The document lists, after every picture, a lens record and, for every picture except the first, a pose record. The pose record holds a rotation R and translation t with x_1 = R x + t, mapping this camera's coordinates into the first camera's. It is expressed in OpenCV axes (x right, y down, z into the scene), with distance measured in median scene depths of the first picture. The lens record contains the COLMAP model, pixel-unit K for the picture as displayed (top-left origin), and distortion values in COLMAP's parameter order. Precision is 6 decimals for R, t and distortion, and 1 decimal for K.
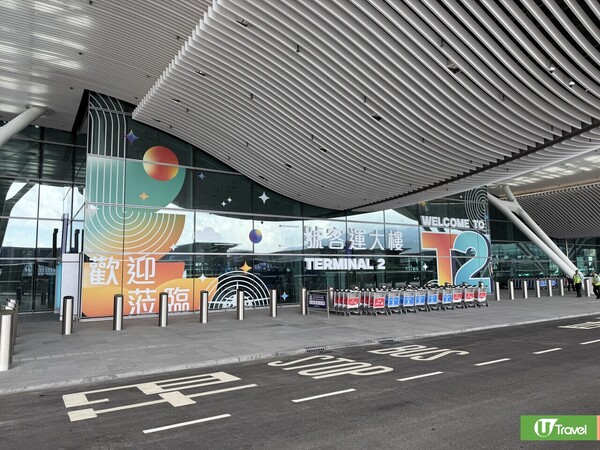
lens RADIAL K [[412.7, 0, 300.0], [0, 412.7, 225.0], [0, 0, 1]] dist [0.071621, -0.100373]
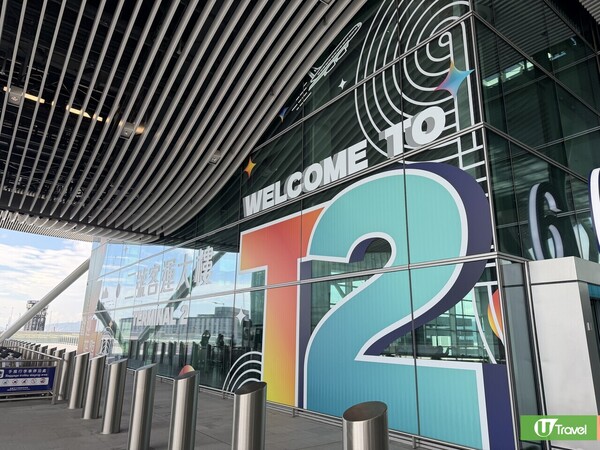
lens RADIAL K [[419.7, 0, 300.0], [0, 419.7, 225.0], [0, 0, 1]] dist [0.111390, -0.105084]
pose [[0.101771, -0.227519, -0.968441, 0.775744], [0.111536, 0.969967, -0.216157, 0.116627], [0.988536, -0.086017, 0.124091, 1.069975]]
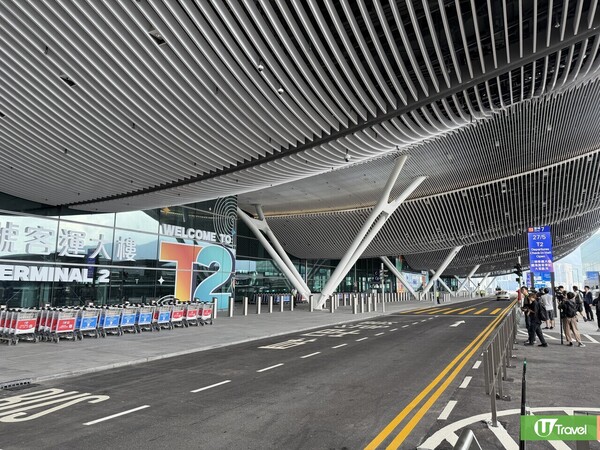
lens RADIAL K [[412.7, 0, 300.0], [0, 412.7, 225.0], [0, 0, 1]] dist [0.071621, -0.100373]
pose [[0.863816, 0.096451, 0.494488, 0.110245], [-0.080105, 0.995312, -0.054202, 0.005777], [-0.497398, 0.007209, 0.867493, 0.070511]]
